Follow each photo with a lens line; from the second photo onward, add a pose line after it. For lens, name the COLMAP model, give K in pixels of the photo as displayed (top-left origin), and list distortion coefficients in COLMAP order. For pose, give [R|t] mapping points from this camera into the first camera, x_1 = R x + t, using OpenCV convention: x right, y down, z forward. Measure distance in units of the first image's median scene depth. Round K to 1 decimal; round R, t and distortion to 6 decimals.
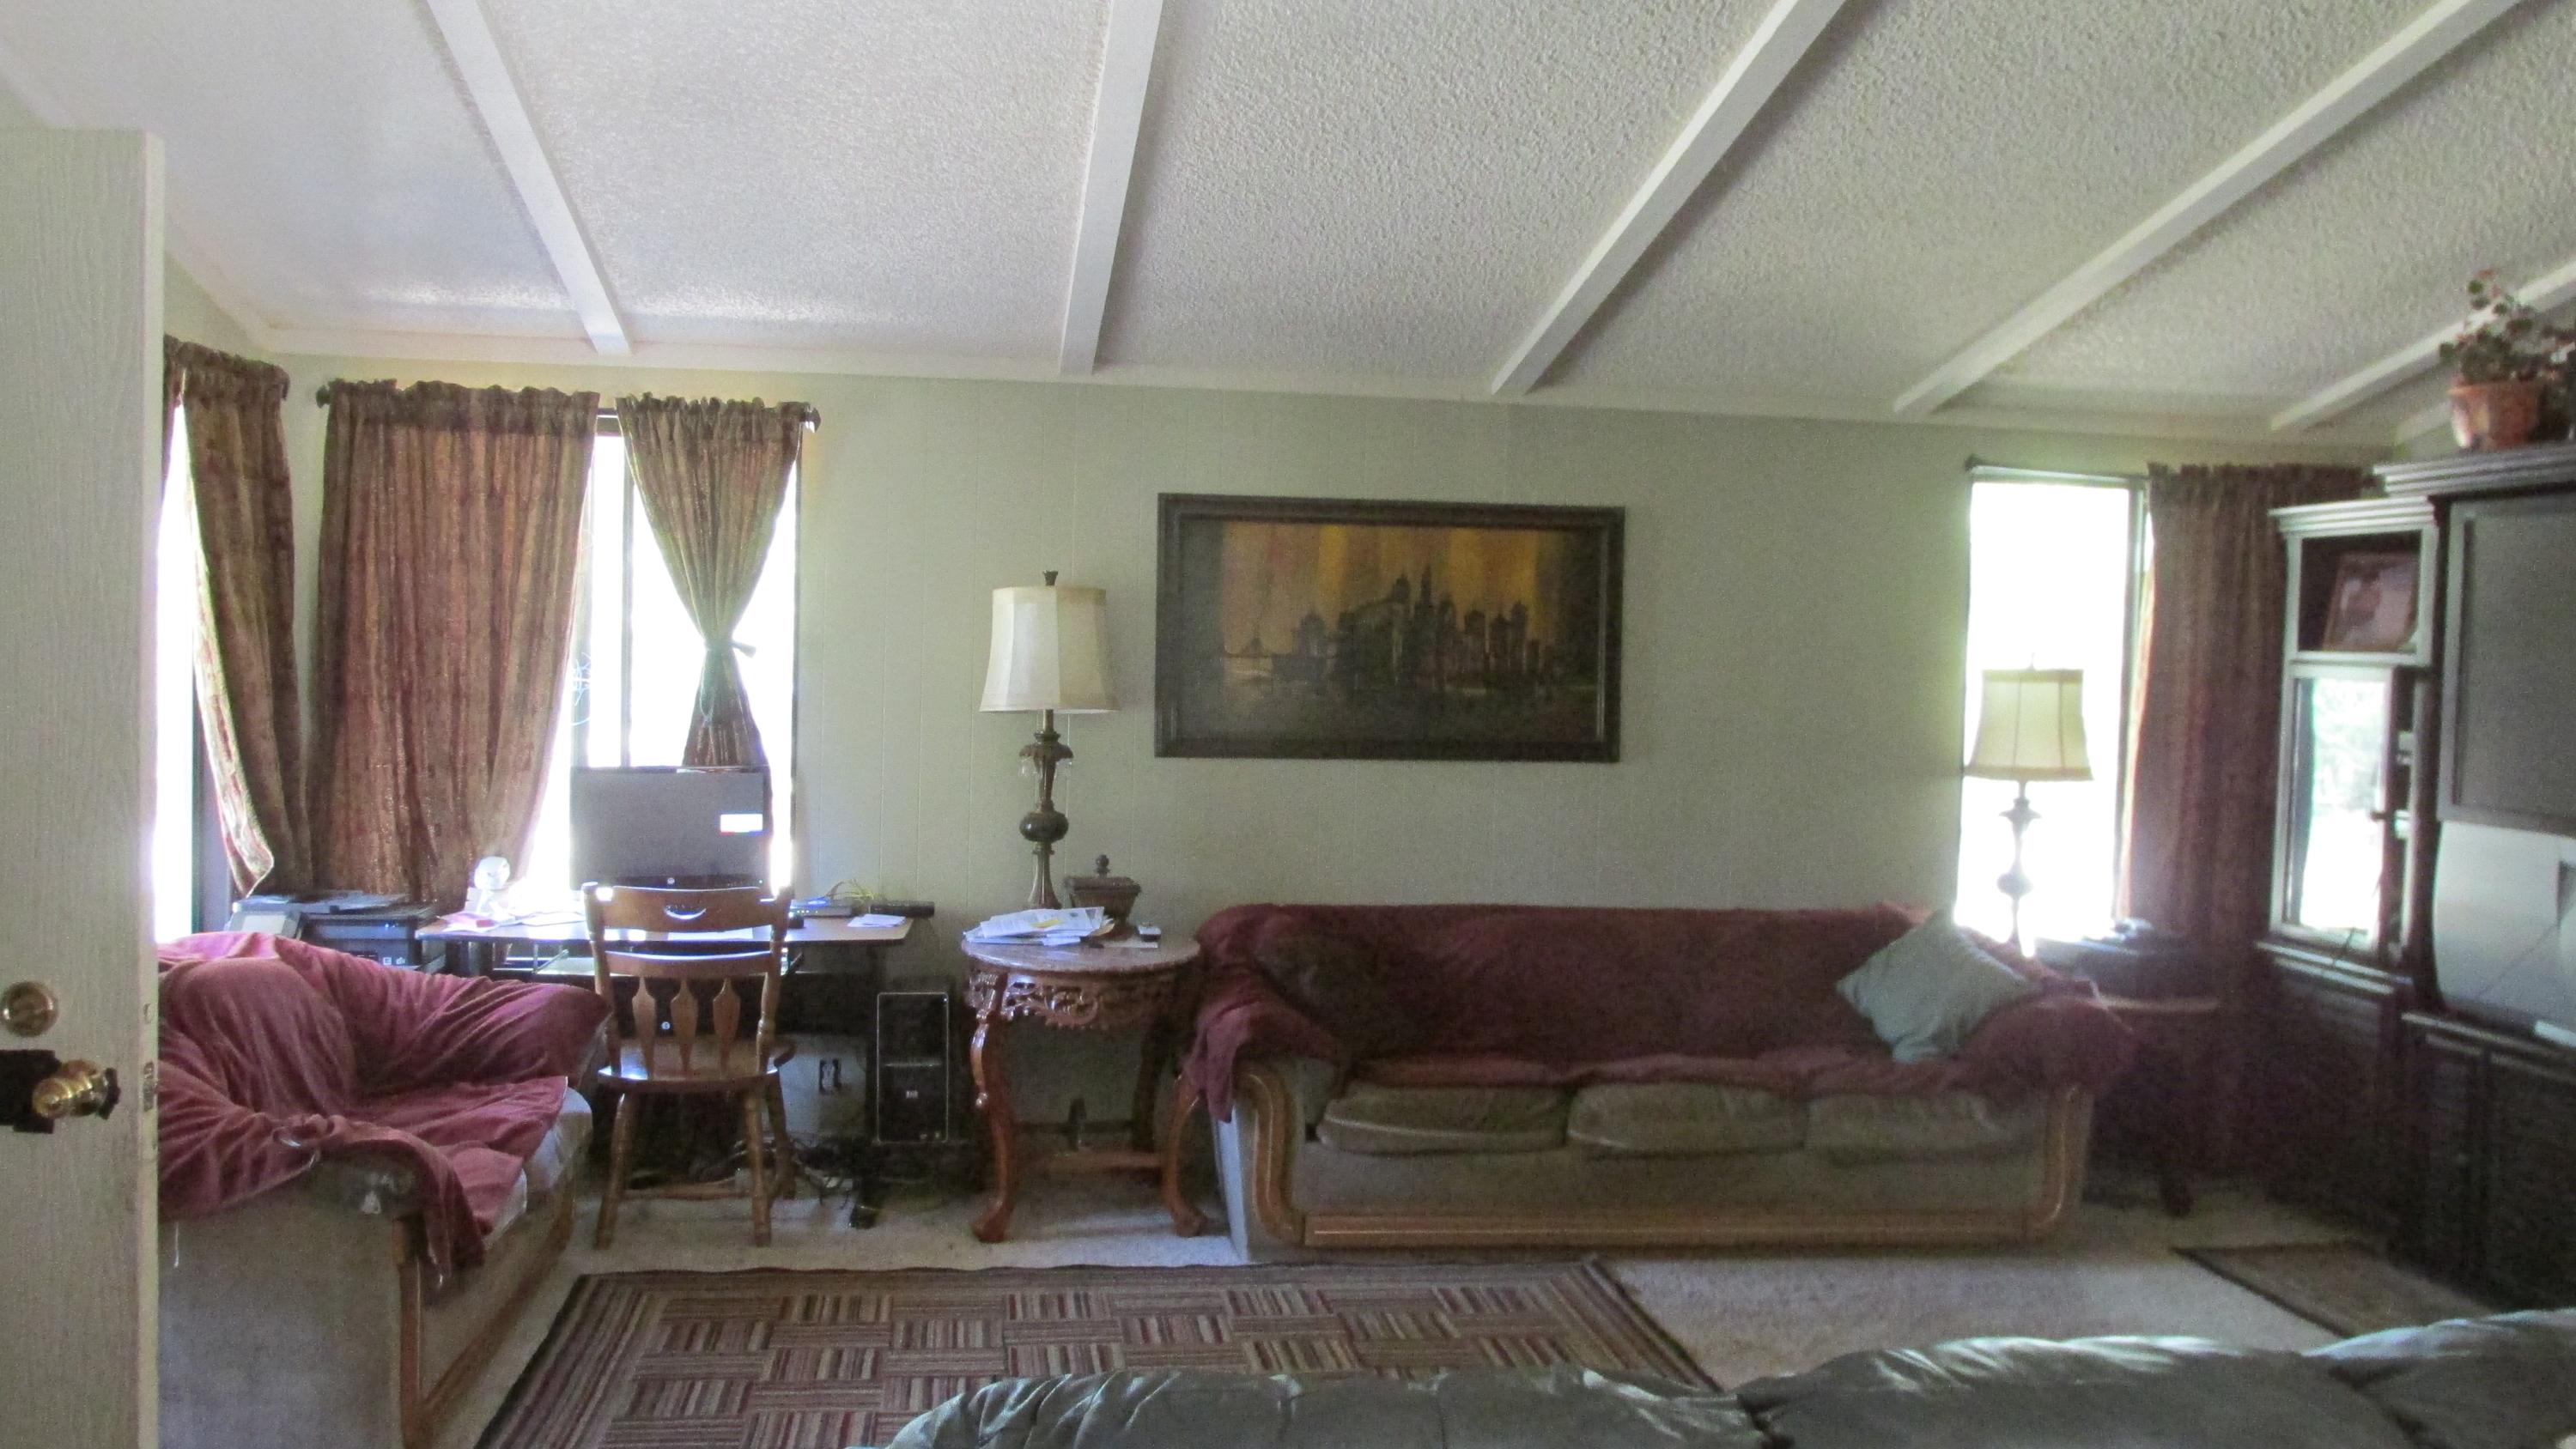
lens RADIAL K [[2140.4, 0, 1277.8], [0, 2140.4, 709.9], [0, 0, 1]] dist [-0.047358, 0.019766]
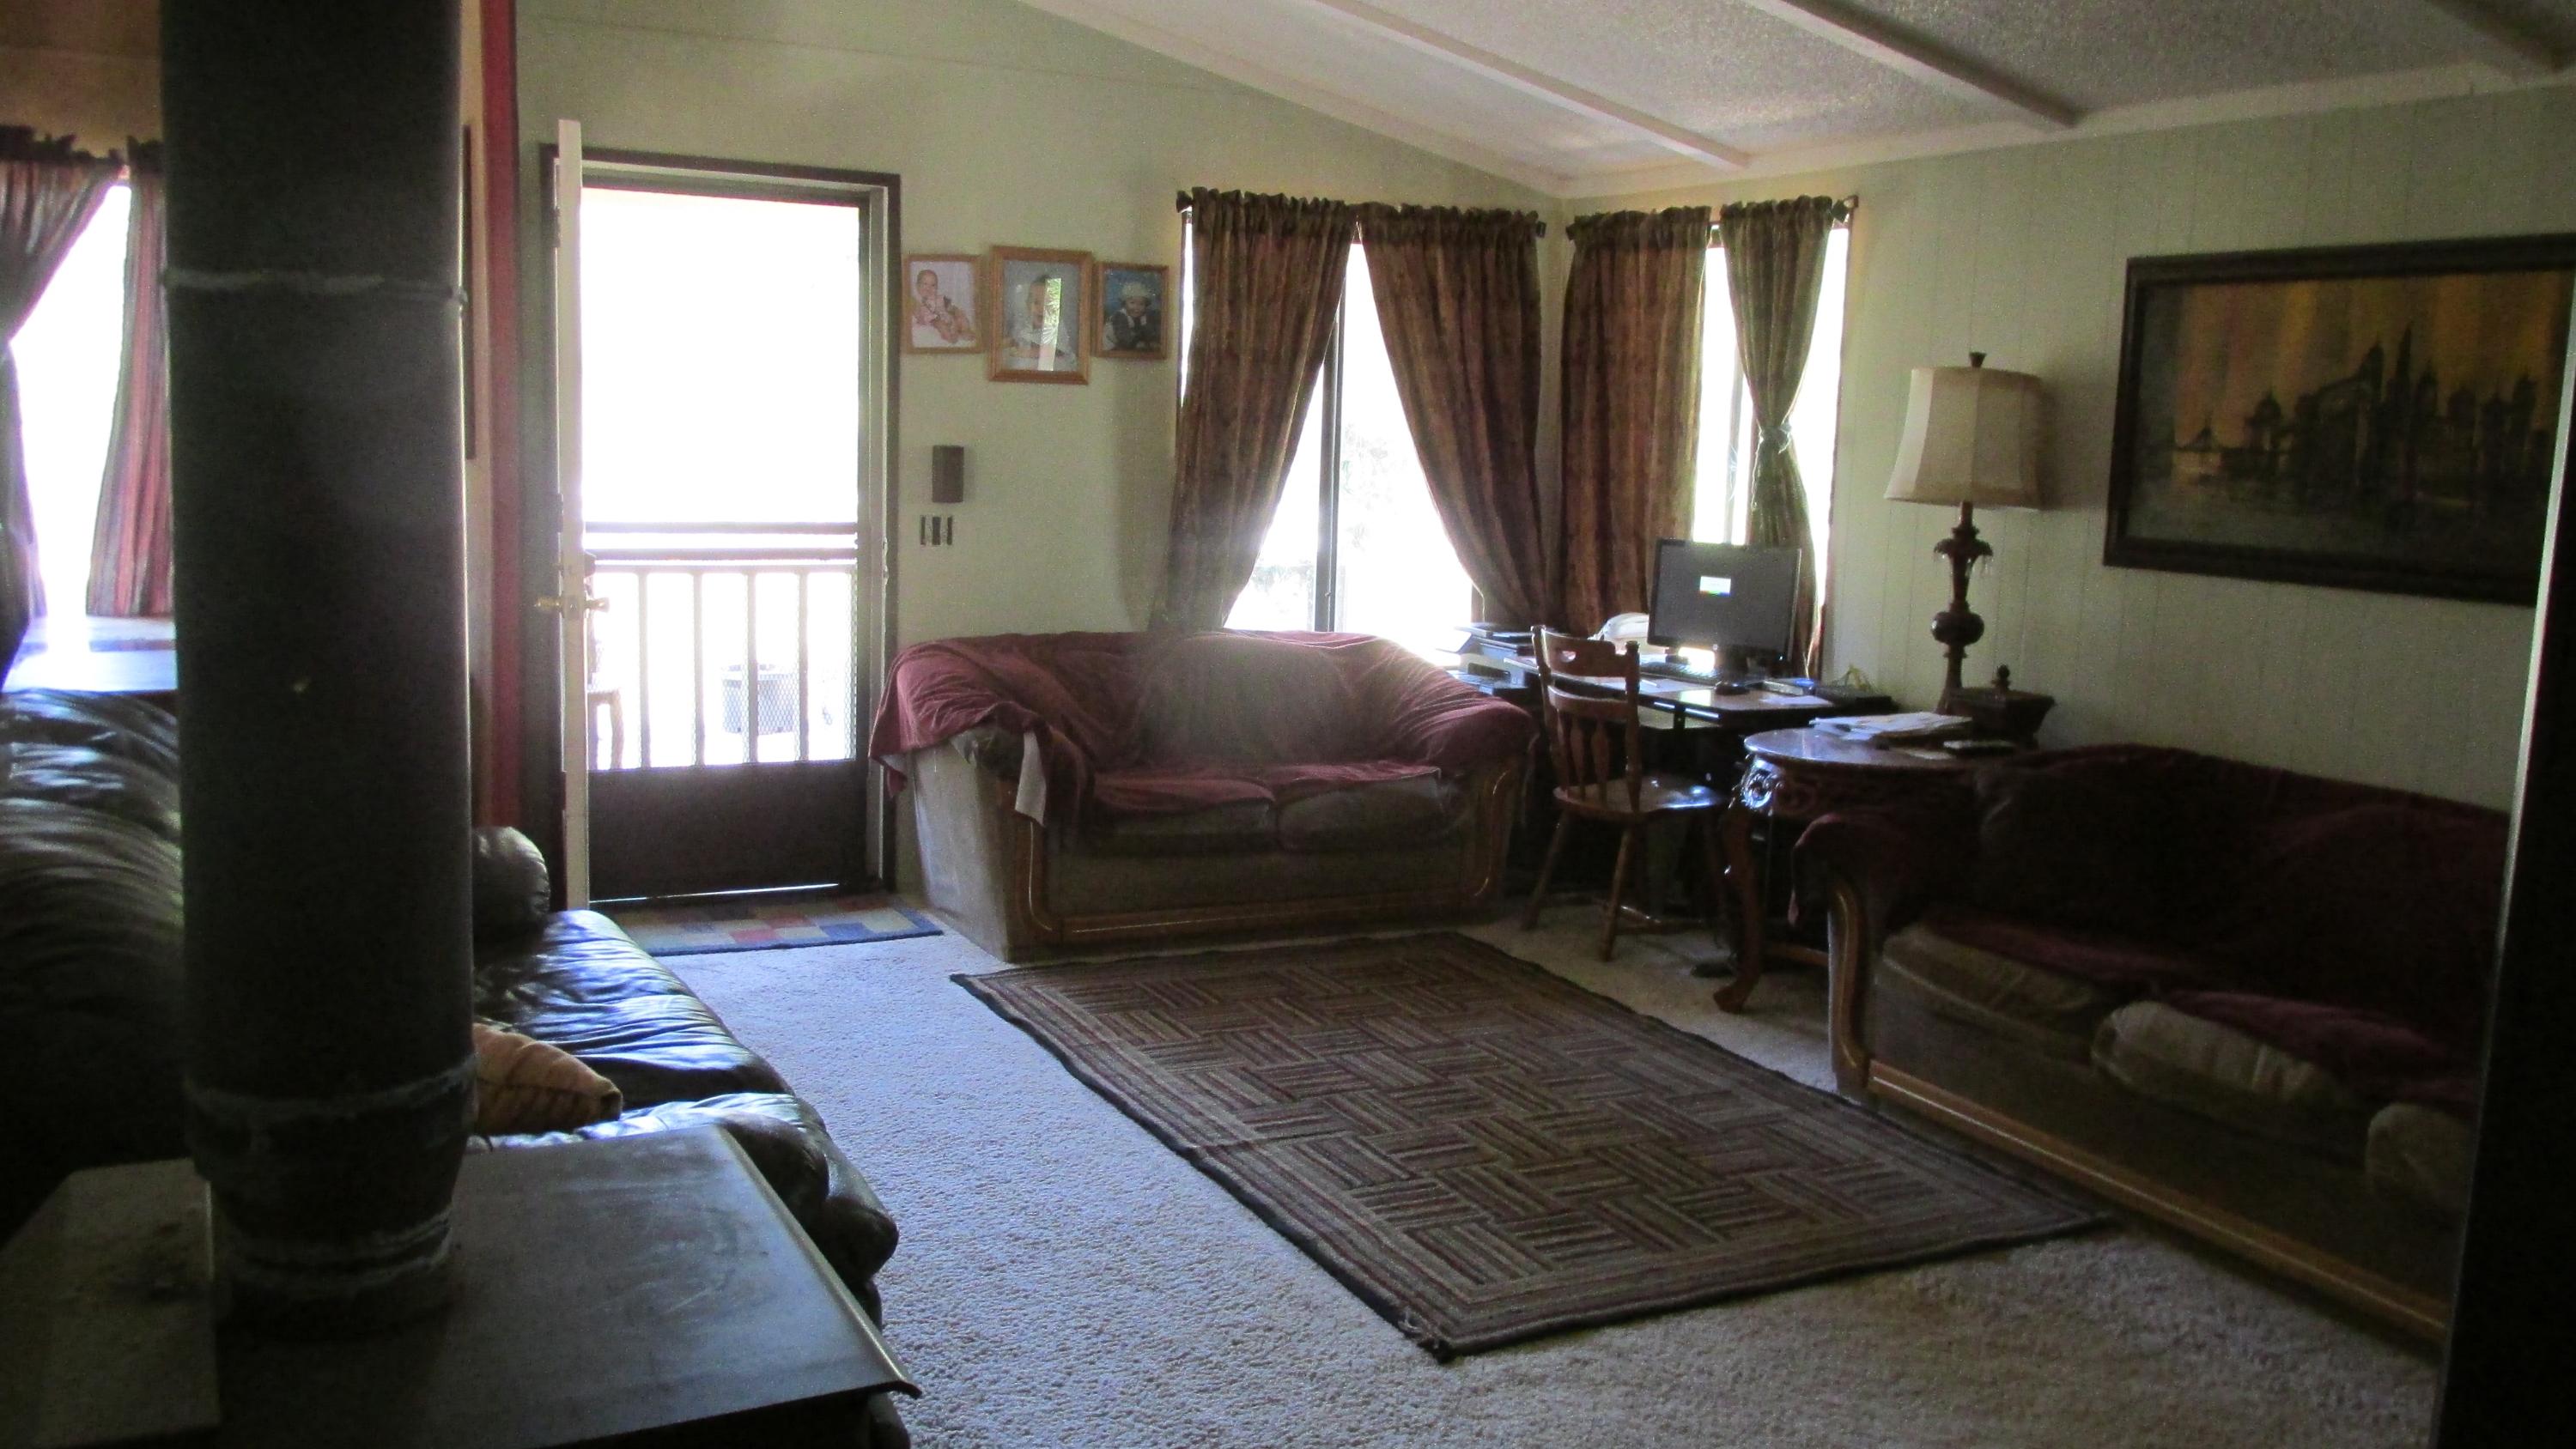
lens RADIAL K [[2140.4, 0, 1272.2], [0, 2140.4, 717.7], [0, 0, 1]] dist [-0.047358, 0.019766]
pose [[0.327275, 0.120453, -0.937221, 0.671039], [-0.058007, 0.992532, 0.107306, 0.010811], [0.943147, 0.019246, 0.331818, 0.406048]]
